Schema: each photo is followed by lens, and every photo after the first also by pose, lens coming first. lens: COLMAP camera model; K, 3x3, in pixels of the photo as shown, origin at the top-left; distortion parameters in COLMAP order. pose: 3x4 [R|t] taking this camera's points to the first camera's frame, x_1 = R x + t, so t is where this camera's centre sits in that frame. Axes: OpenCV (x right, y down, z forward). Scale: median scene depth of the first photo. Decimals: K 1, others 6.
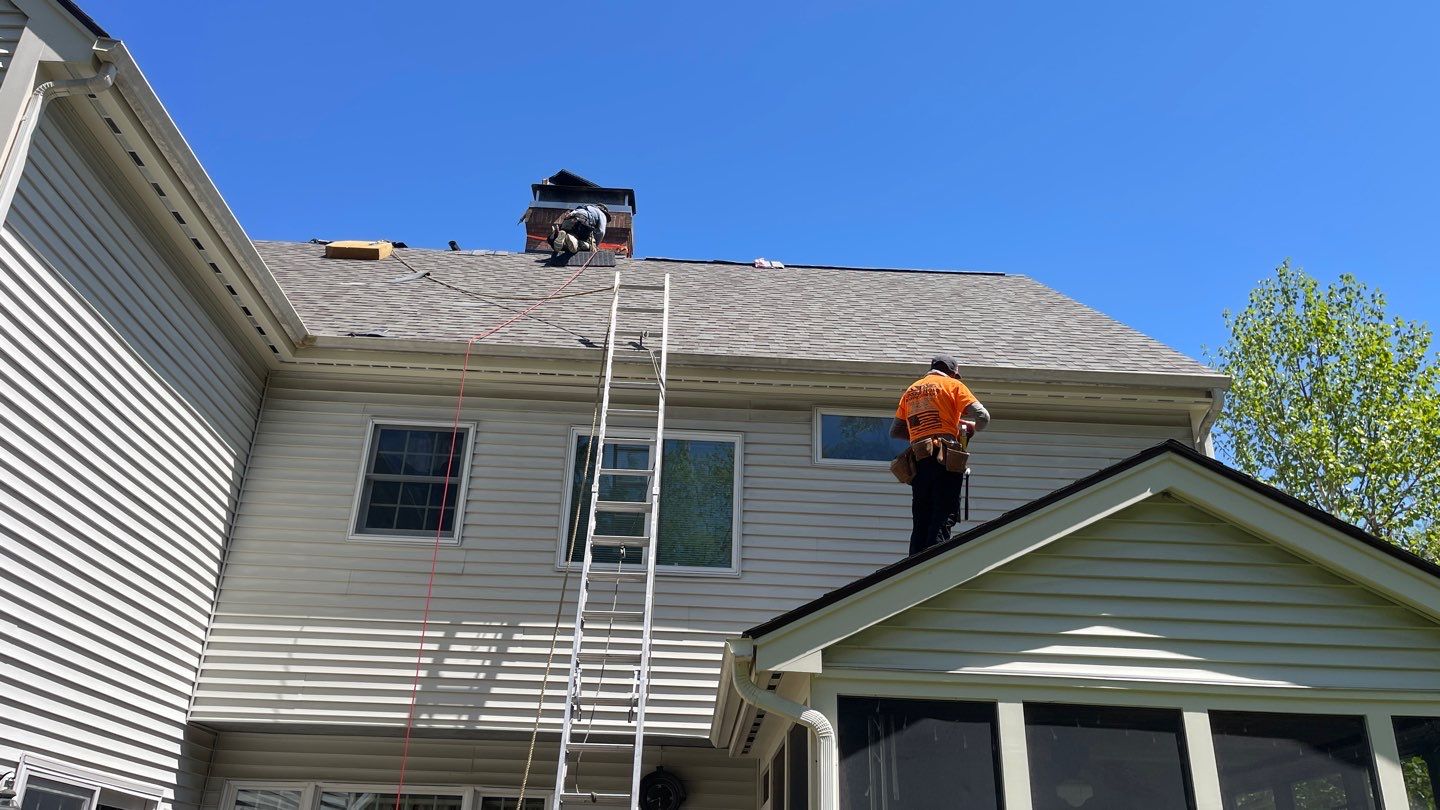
lens RADIAL K [[1054.5, 0, 715.9], [0, 1054.5, 404.4], [0, 0, 1]] dist [-0.002554, -0.000319]
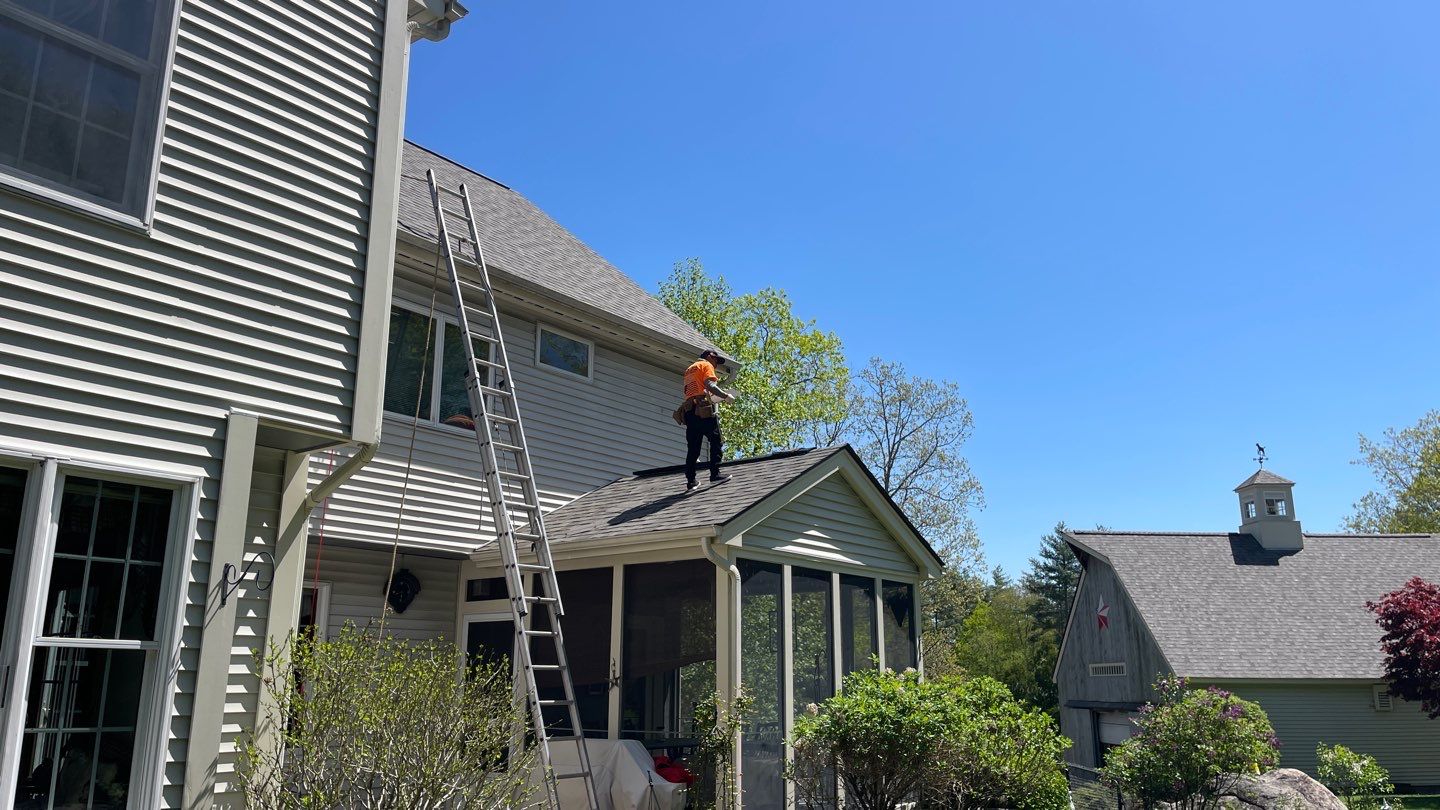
lens RADIAL K [[1054.5, 0, 720.3], [0, 1054.5, 407.5], [0, 0, 1]] dist [-0.002554, -0.000319]
pose [[0.624443, 0.160173, 0.764471, -0.946021], [-0.313414, 0.947880, 0.057405, -0.054347], [-0.715432, -0.275443, 0.642097, -0.085504]]
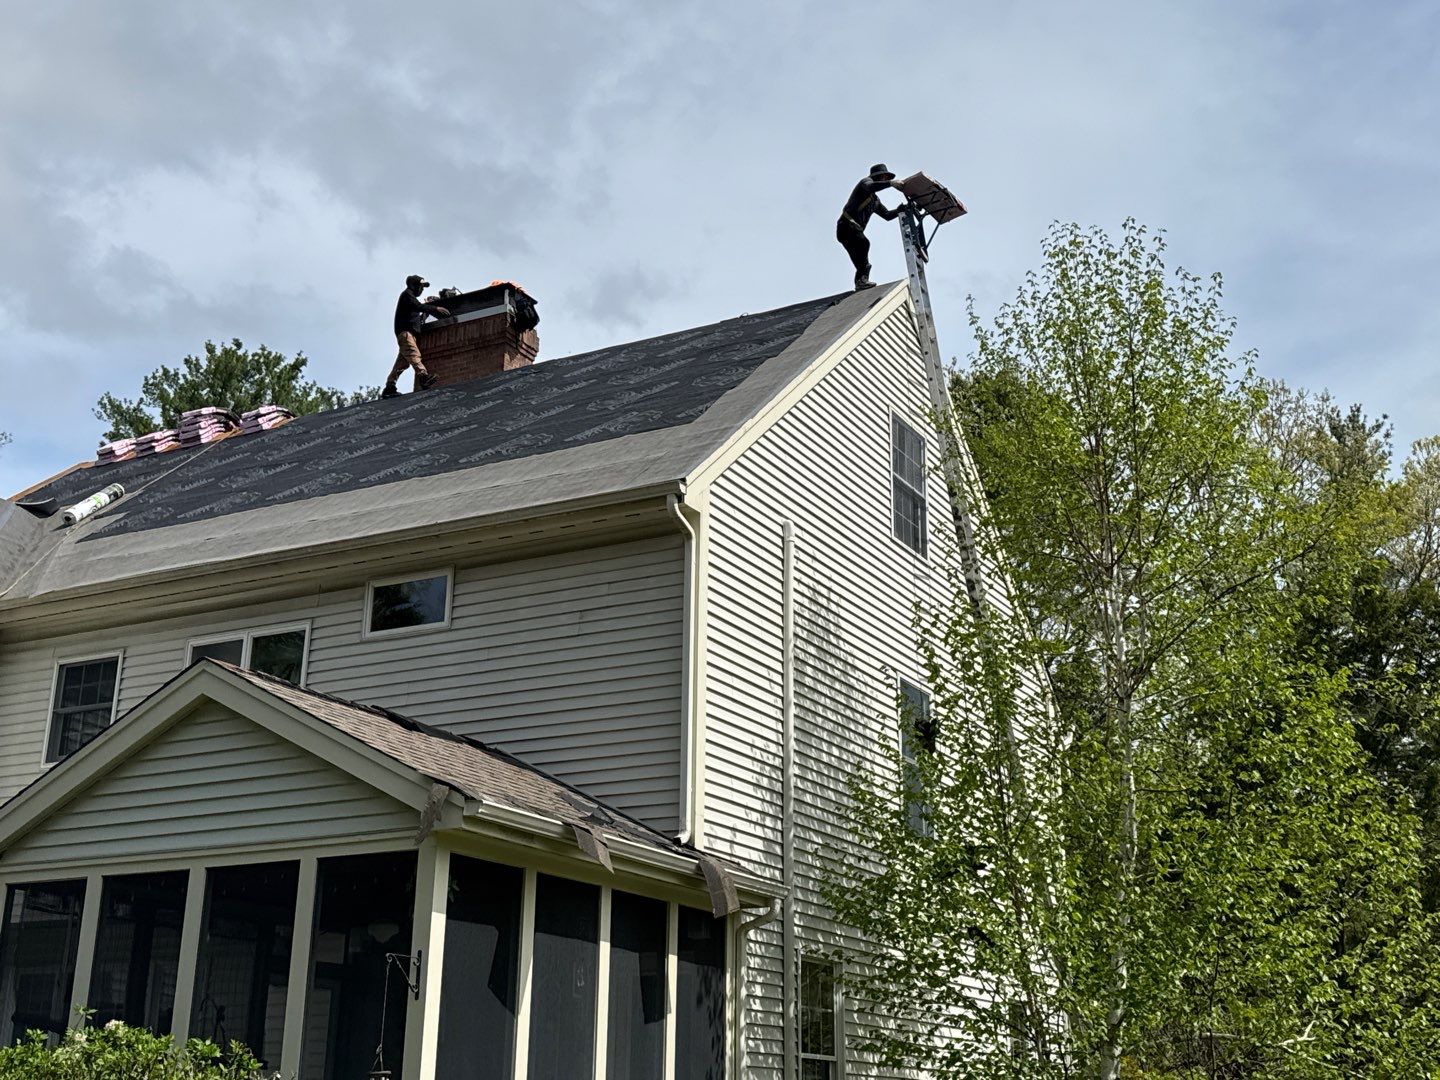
lens RADIAL K [[1678.9, 0, 721.8], [0, 1678.9, 541.5], [0, 0, 1]] dist [0.014996, 0.000000]
pose [[0.862820, -0.180727, -0.472101, 1.420937], [0.228166, 0.972597, 0.044676, -0.036050], [0.451090, -0.146265, 0.880412, -0.339287]]
